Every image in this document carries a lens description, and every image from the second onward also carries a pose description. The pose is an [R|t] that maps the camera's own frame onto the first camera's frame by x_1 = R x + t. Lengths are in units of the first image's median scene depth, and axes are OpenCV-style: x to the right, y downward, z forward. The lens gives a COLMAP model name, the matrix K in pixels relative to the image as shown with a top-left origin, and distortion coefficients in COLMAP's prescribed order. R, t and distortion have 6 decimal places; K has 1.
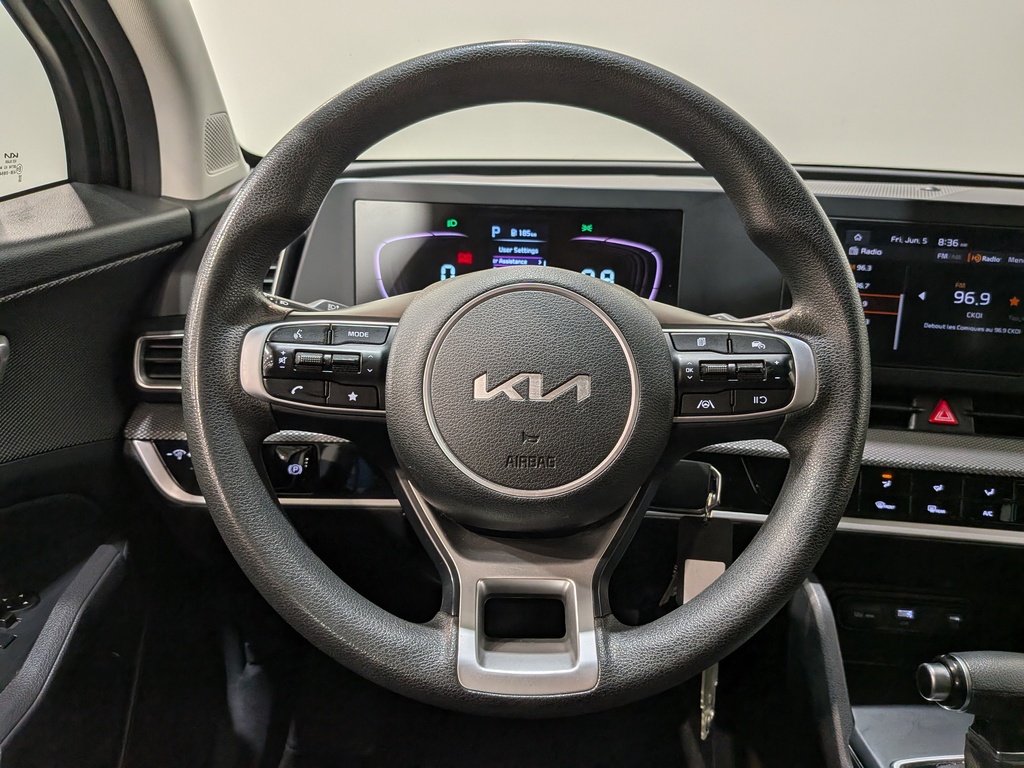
lens RADIAL K [[750.0, 0, 514.1], [0, 750.0, 396.4], [0, 0, 1]] dist [0.065595, -0.117555]
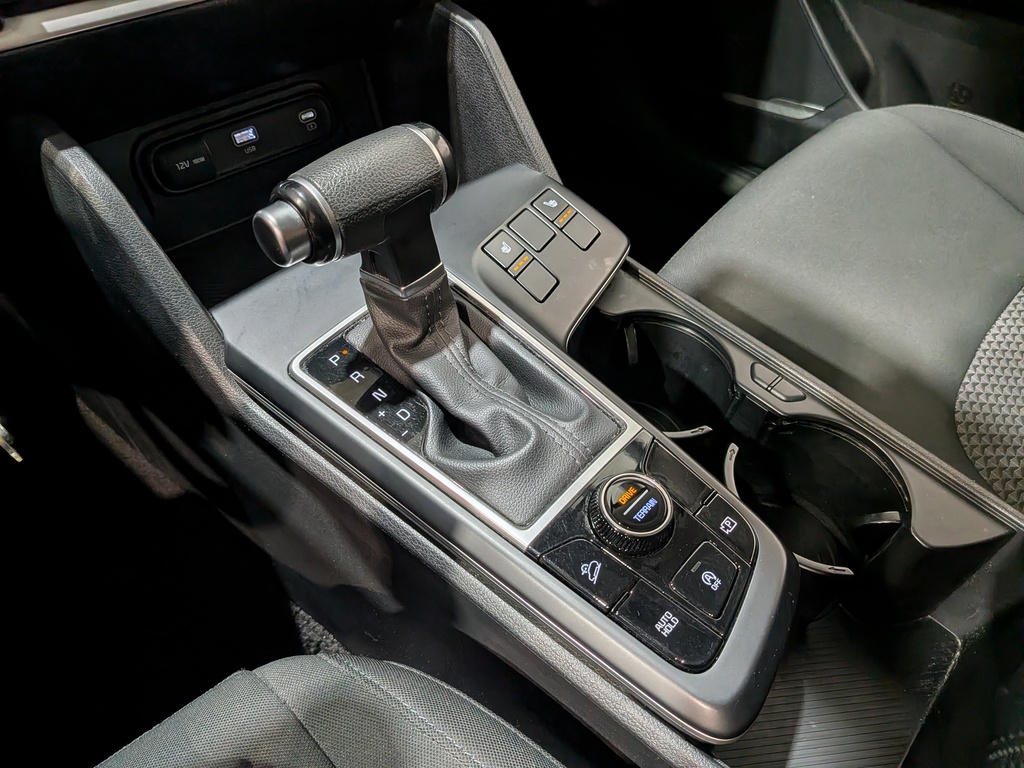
lens RADIAL K [[750.0, 0, 503.8], [0, 750.0, 387.4], [0, 0, 1]] dist [0.065595, -0.117555]
pose [[0.692893, -0.546703, 0.470123, 0.279208], [0.216784, 0.779791, 0.587308, 0.135154], [-0.687681, -0.305026, 0.658828, 0.379418]]
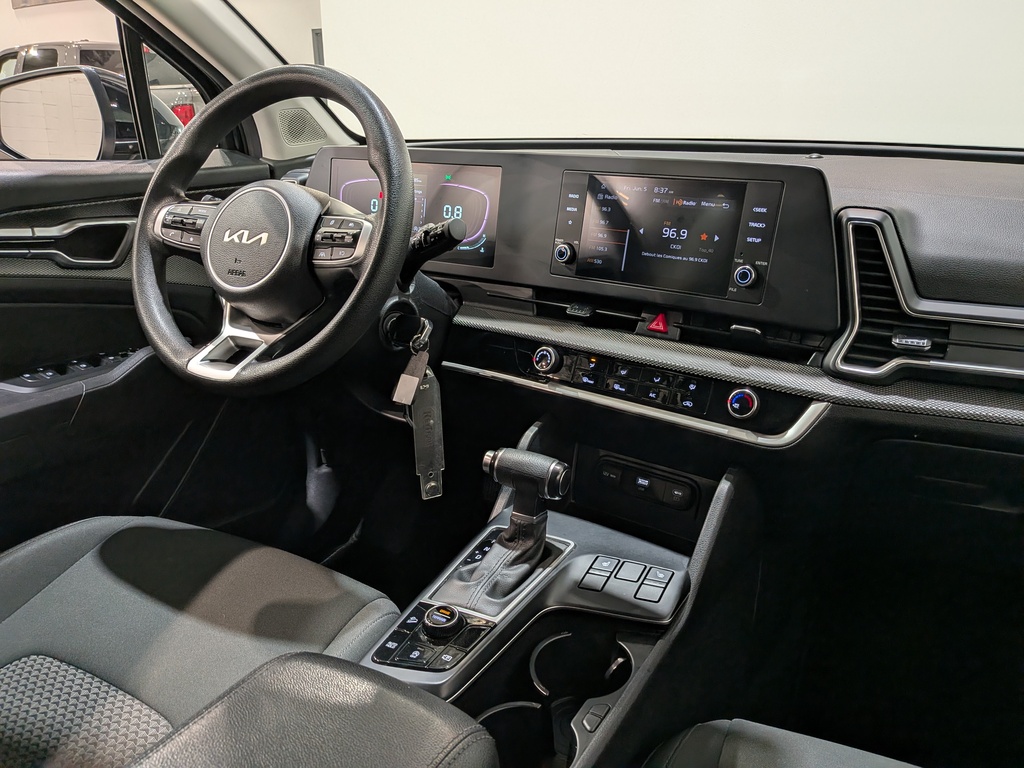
lens RADIAL K [[750.0, 0, 525.4], [0, 750.0, 396.7], [0, 0, 1]] dist [0.065595, -0.117555]
pose [[0.873131, 0.145558, -0.465248, 1.105774], [-0.144692, 0.988755, 0.037800, 0.147954], [0.465518, 0.034313, 0.884373, -0.285329]]
